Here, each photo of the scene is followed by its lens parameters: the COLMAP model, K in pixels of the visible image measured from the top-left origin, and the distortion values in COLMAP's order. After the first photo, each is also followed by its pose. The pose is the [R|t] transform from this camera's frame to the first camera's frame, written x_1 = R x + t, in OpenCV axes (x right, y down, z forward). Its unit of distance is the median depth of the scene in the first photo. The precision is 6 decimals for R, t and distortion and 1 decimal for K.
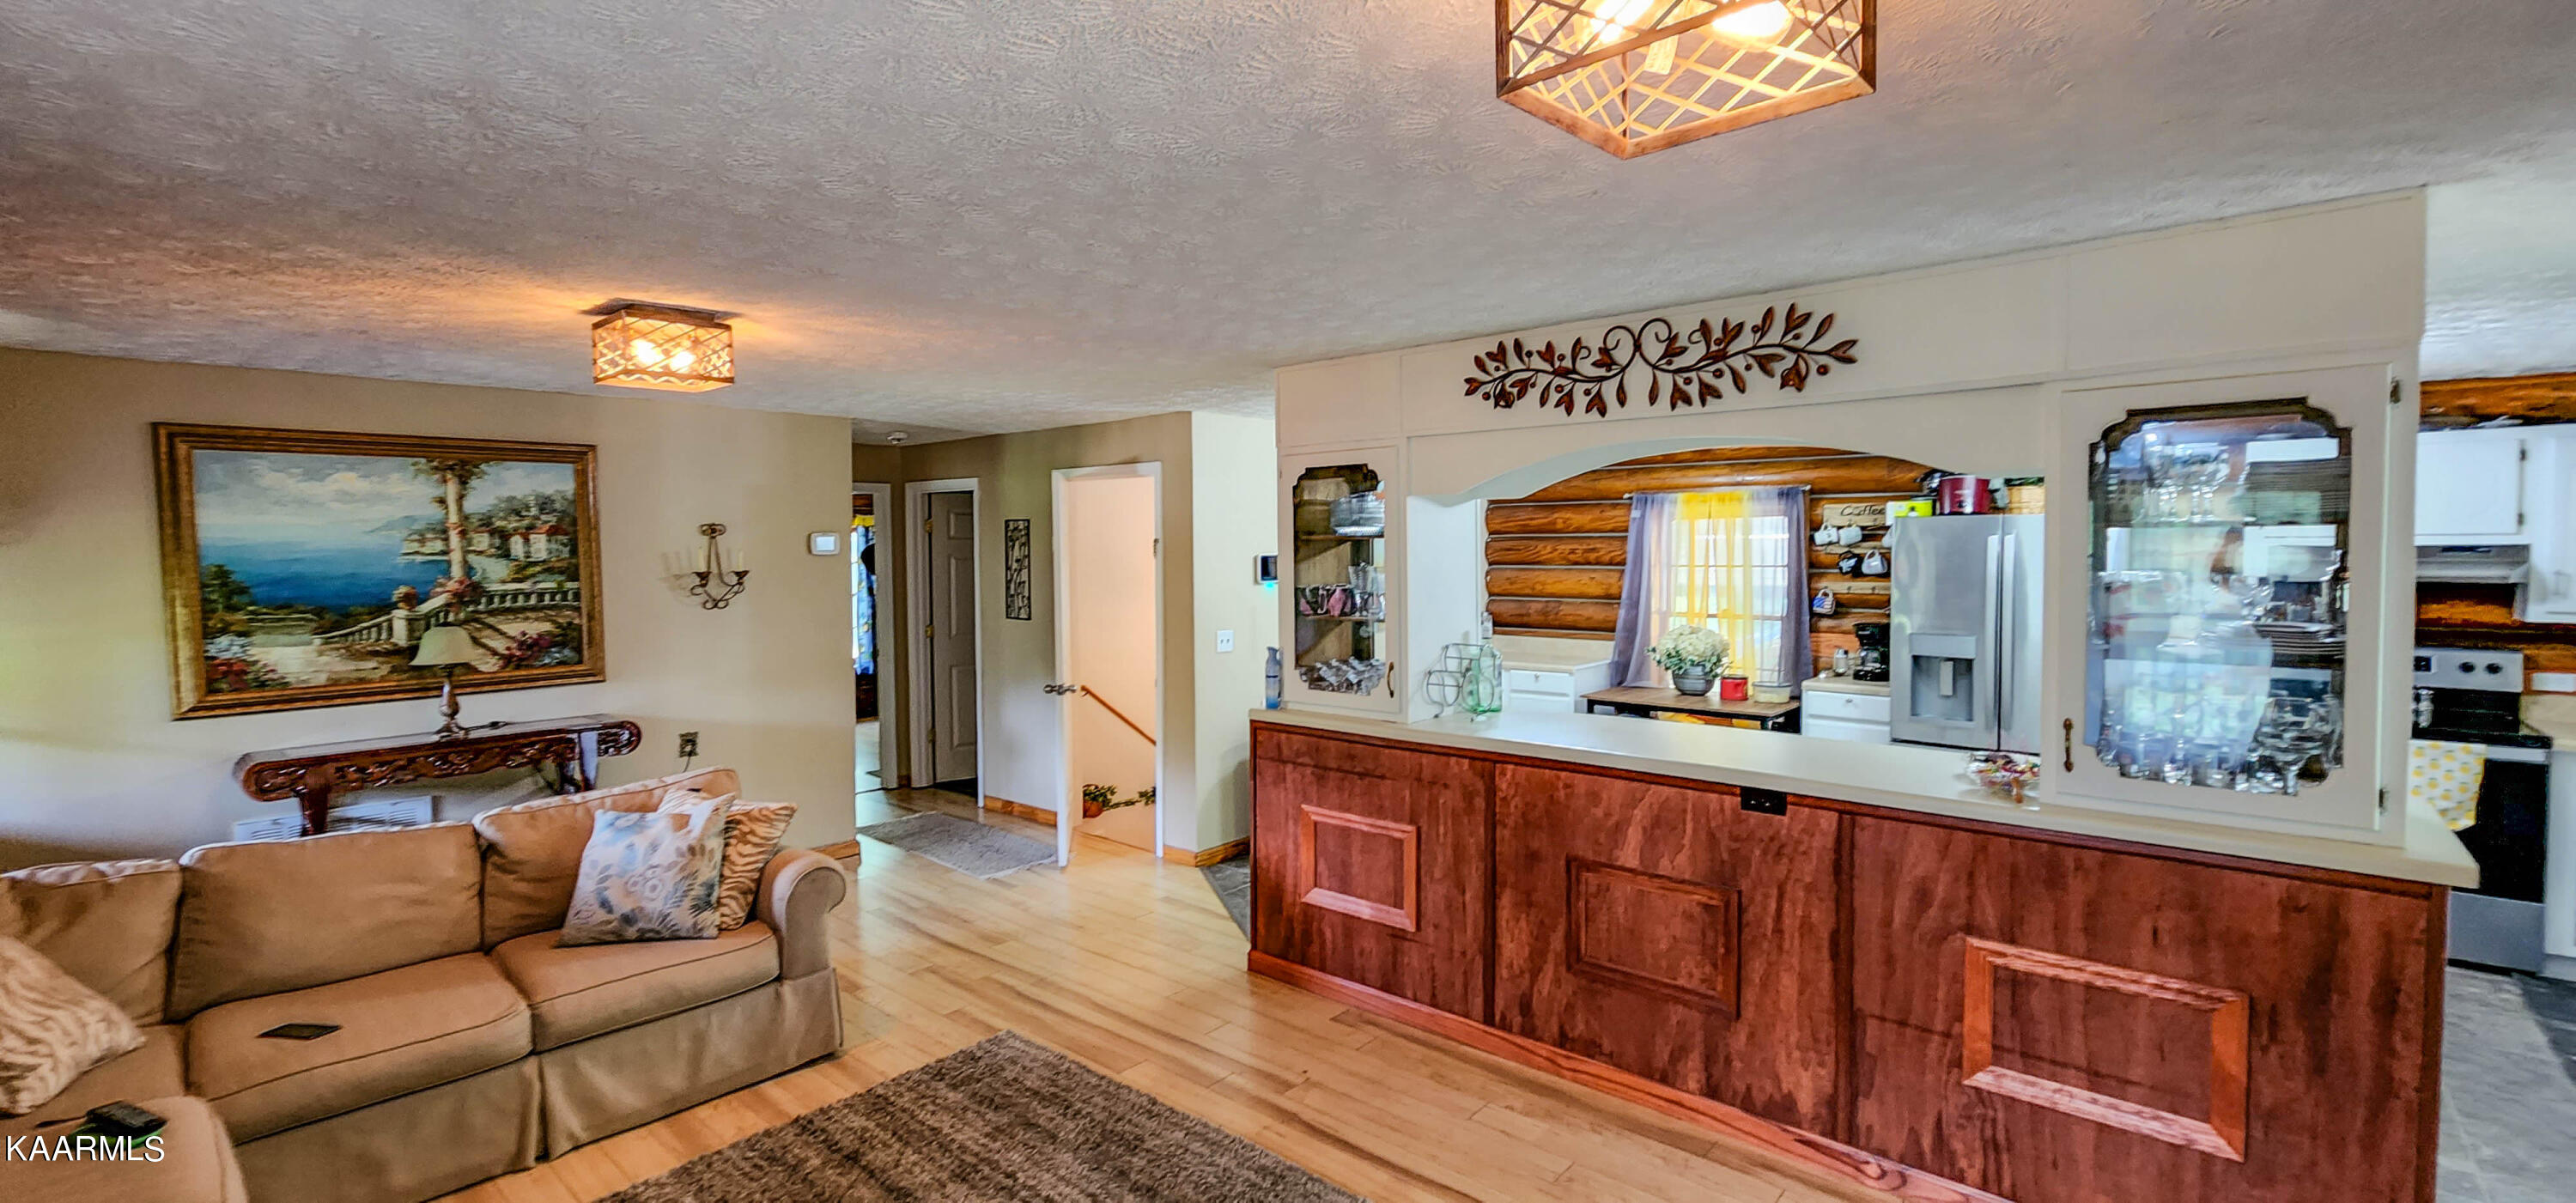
lens RADIAL K [[1070.7, 0, 1281.0], [0, 1070.7, 594.5], [0, 0, 1]] dist [-0.000518, 0.000232]
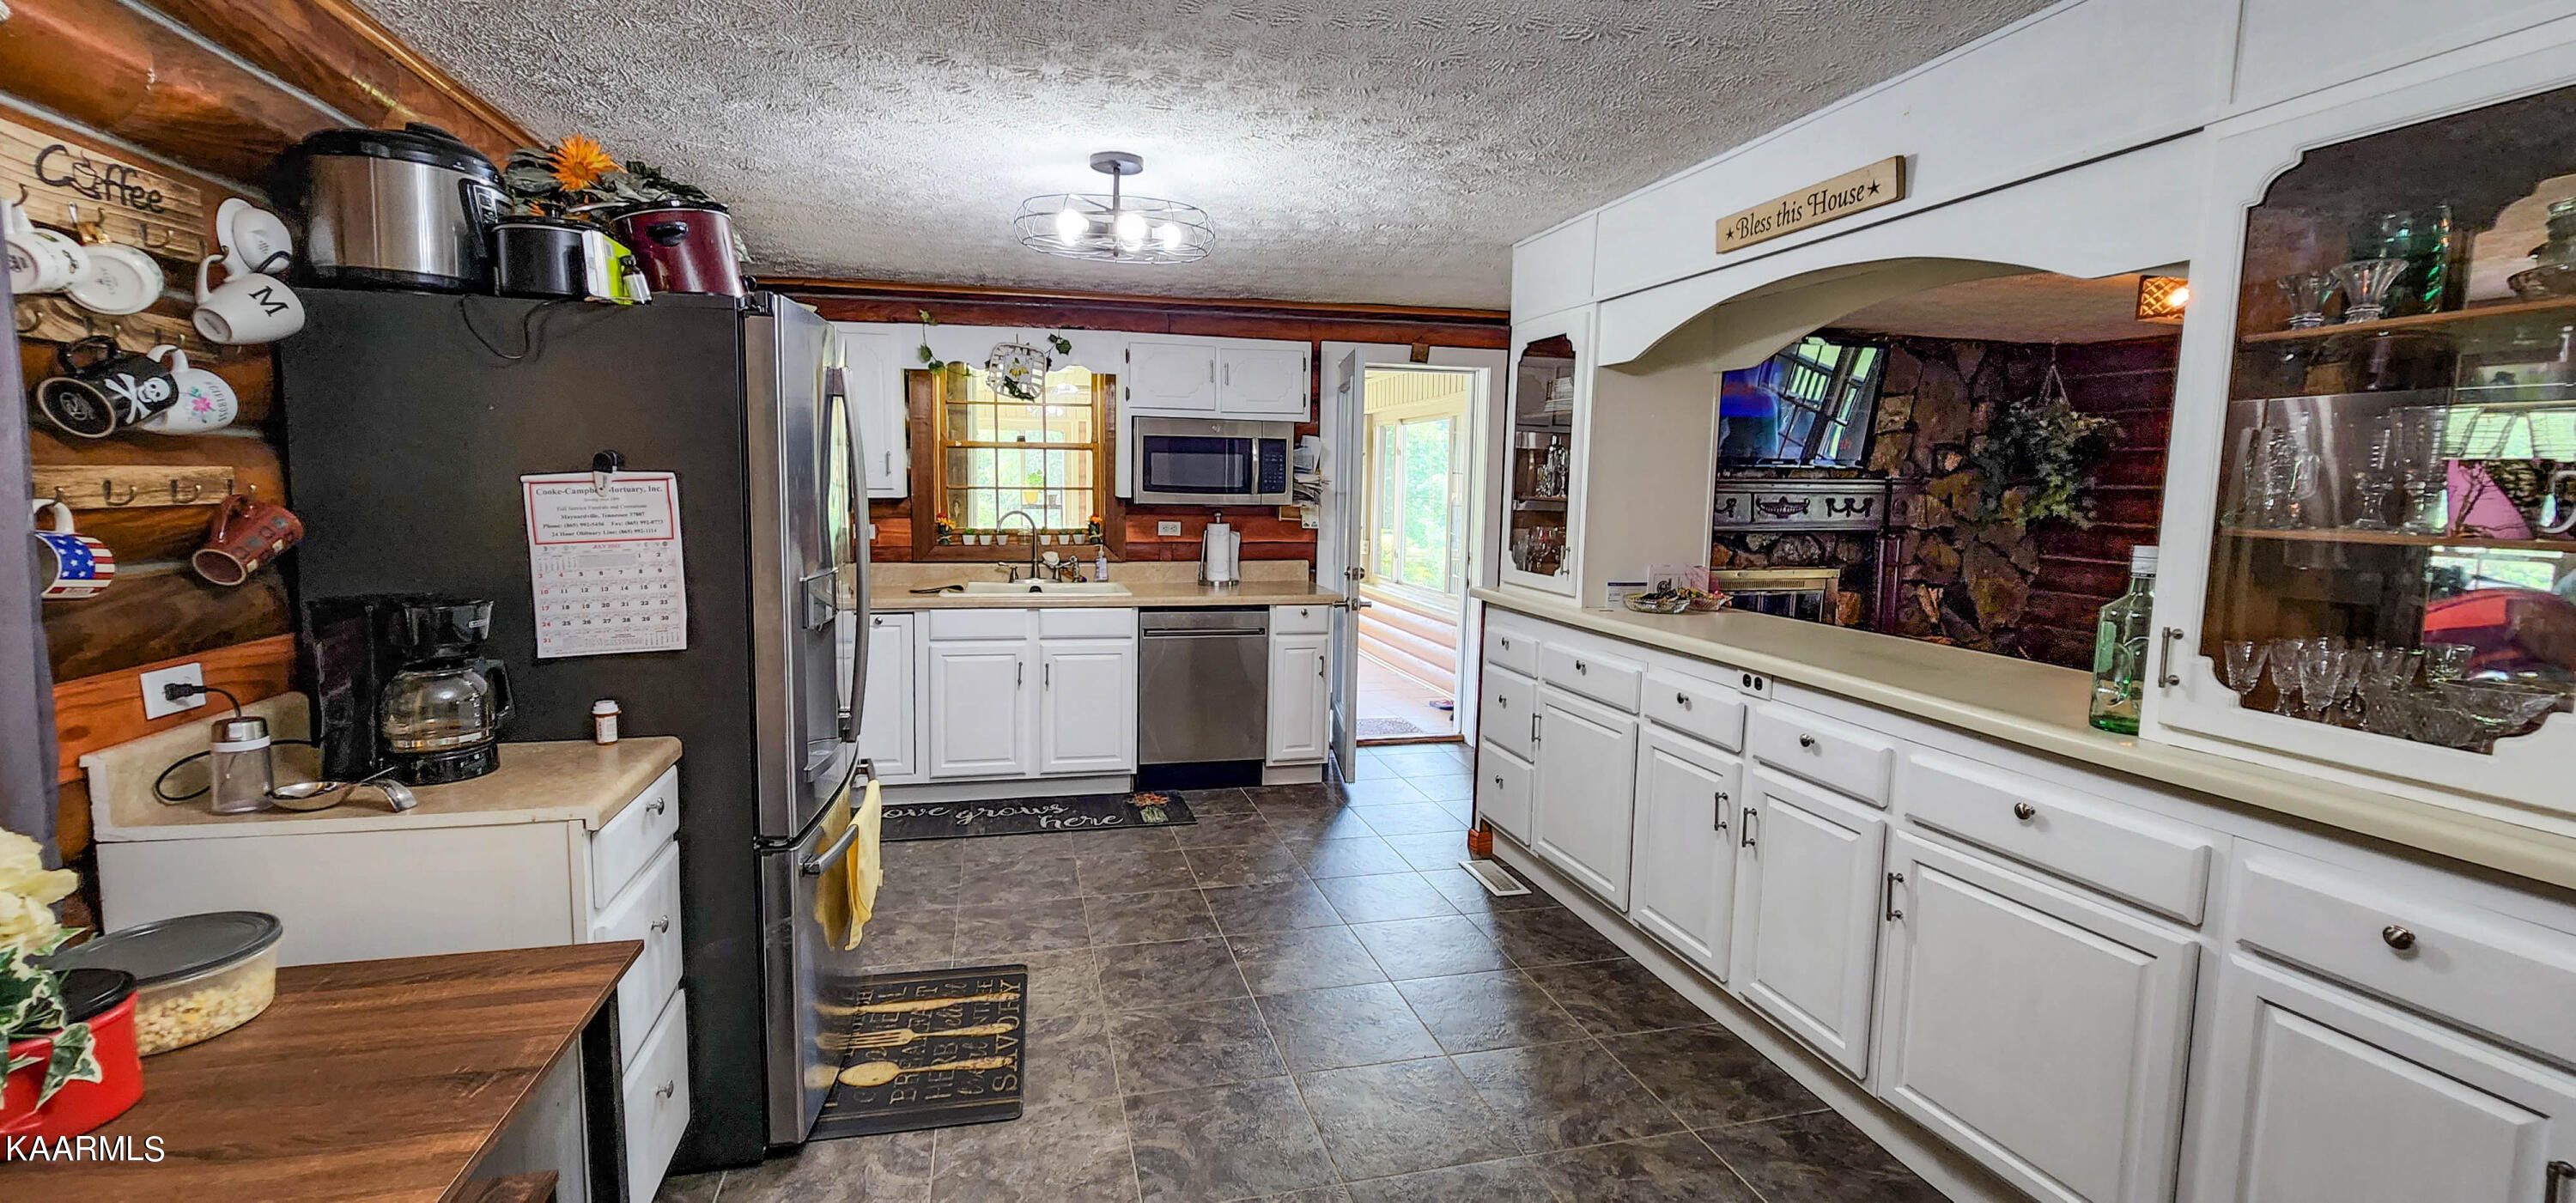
lens RADIAL K [[1063.3, 0, 1280.1], [0, 1063.3, 589.1], [0, 0, 1]] dist [-0.001904, 0.000427]
pose [[-0.829173, -0.065503, 0.555141, 0.297149], [0.012138, 0.990767, 0.135033, -0.023147], [-0.558861, 0.118704, -0.820722, 1.906424]]
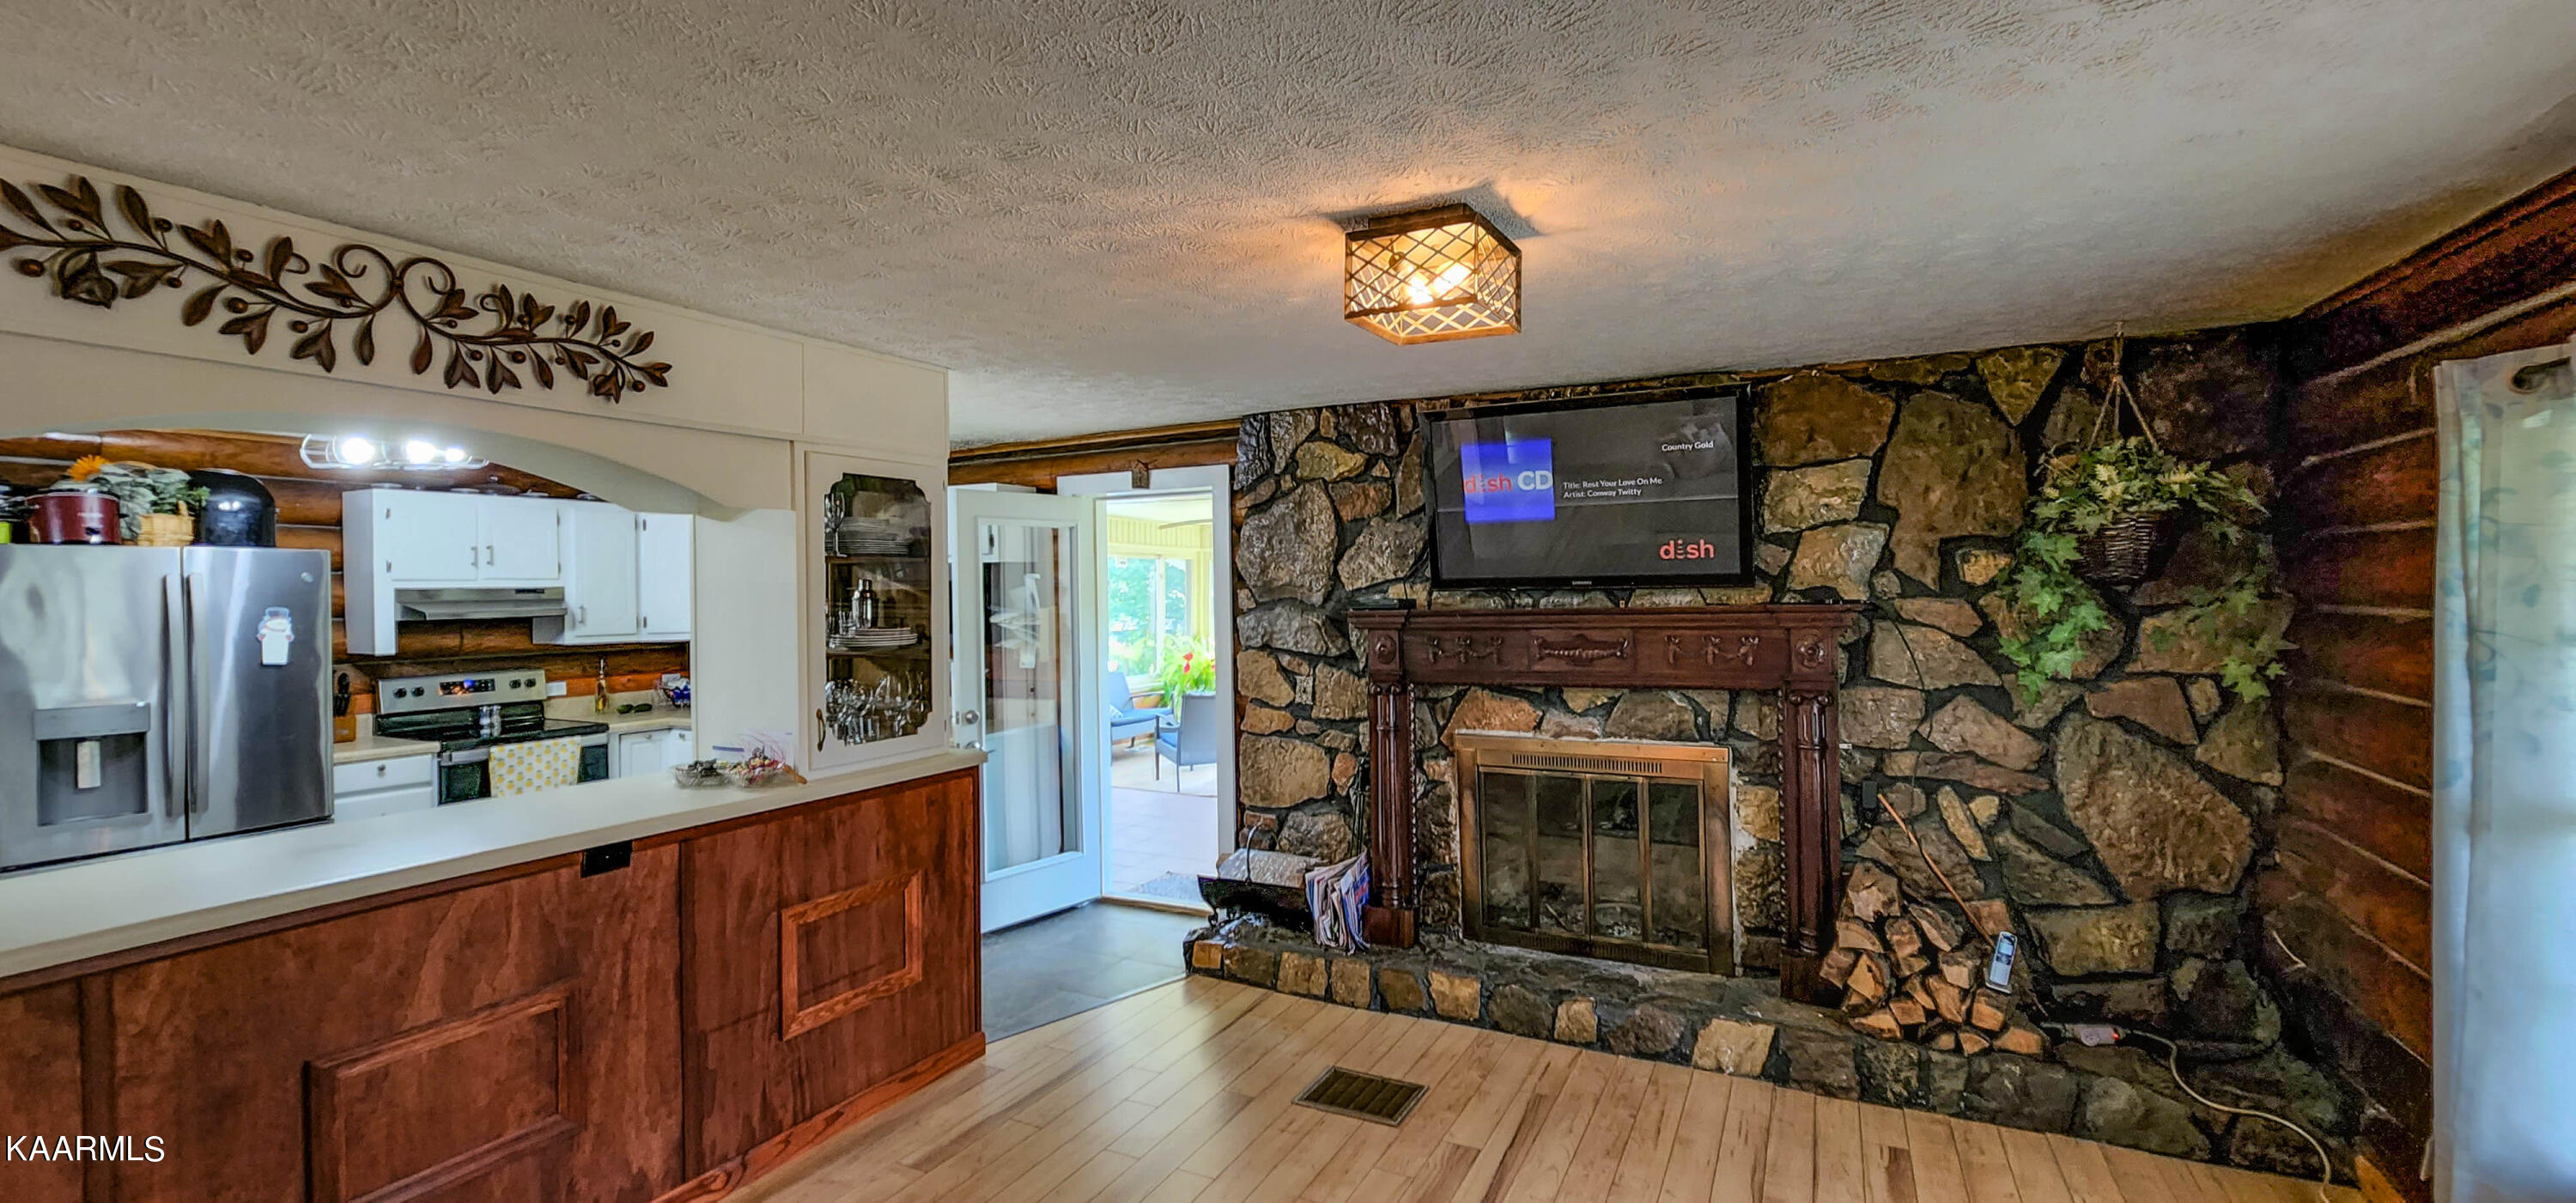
lens RADIAL K [[1070.7, 0, 1281.0], [0, 1070.7, 594.5], [0, 0, 1]] dist [-0.000518, 0.000232]
pose [[-0.258534, 0.003199, 0.965997, -0.470678], [0.056763, 0.998317, 0.011885, -0.002465], [-0.964333, 0.057905, -0.258281, 0.588680]]
